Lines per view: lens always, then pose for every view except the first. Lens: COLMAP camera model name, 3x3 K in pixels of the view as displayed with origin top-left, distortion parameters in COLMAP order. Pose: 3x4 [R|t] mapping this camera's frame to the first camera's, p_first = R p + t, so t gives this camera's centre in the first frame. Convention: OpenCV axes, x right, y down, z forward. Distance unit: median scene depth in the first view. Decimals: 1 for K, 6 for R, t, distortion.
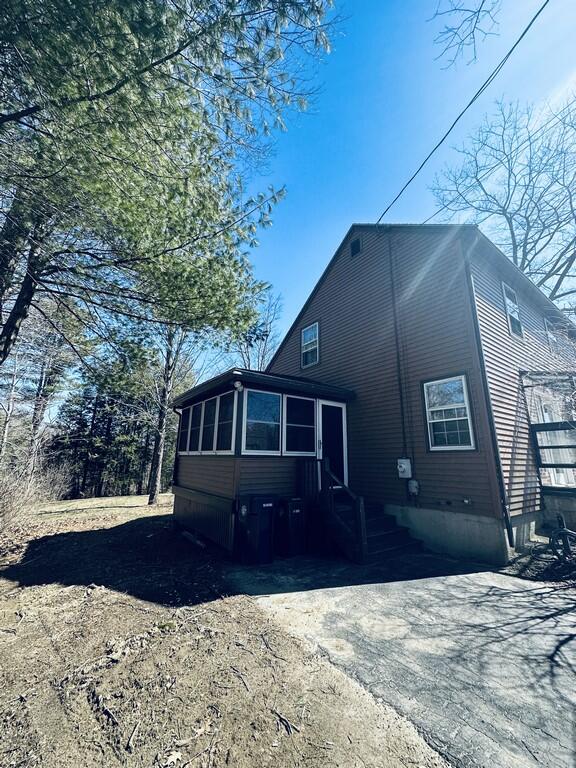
lens RADIAL K [[306.3, 0, 289.8], [0, 306.3, 385.1], [0, 0, 1]] dist [0.000014, -0.000057]
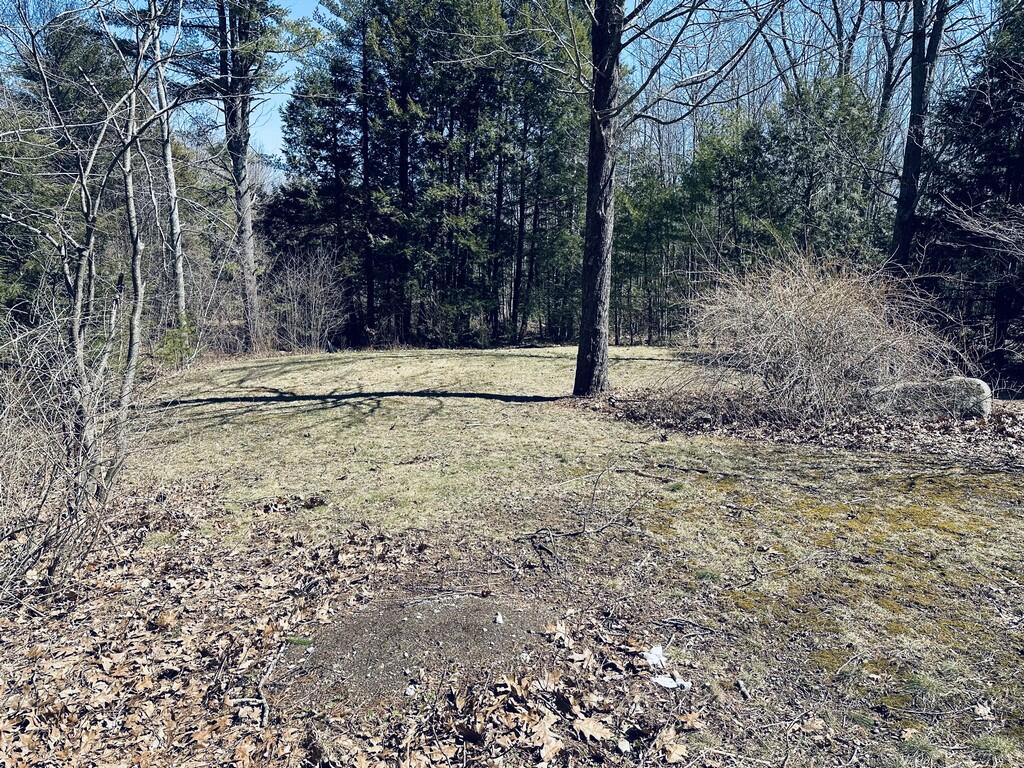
lens RADIAL K [[719.4, 0, 511.6], [0, 719.4, 384.6], [0, 0, 1]] dist [0.003015, 0.000039]
pose [[0.932596, 0.062604, -0.355450, -0.153588], [0.080649, 0.923793, 0.374302, 0.072965], [0.351795, -0.377739, 0.856477, 0.213969]]
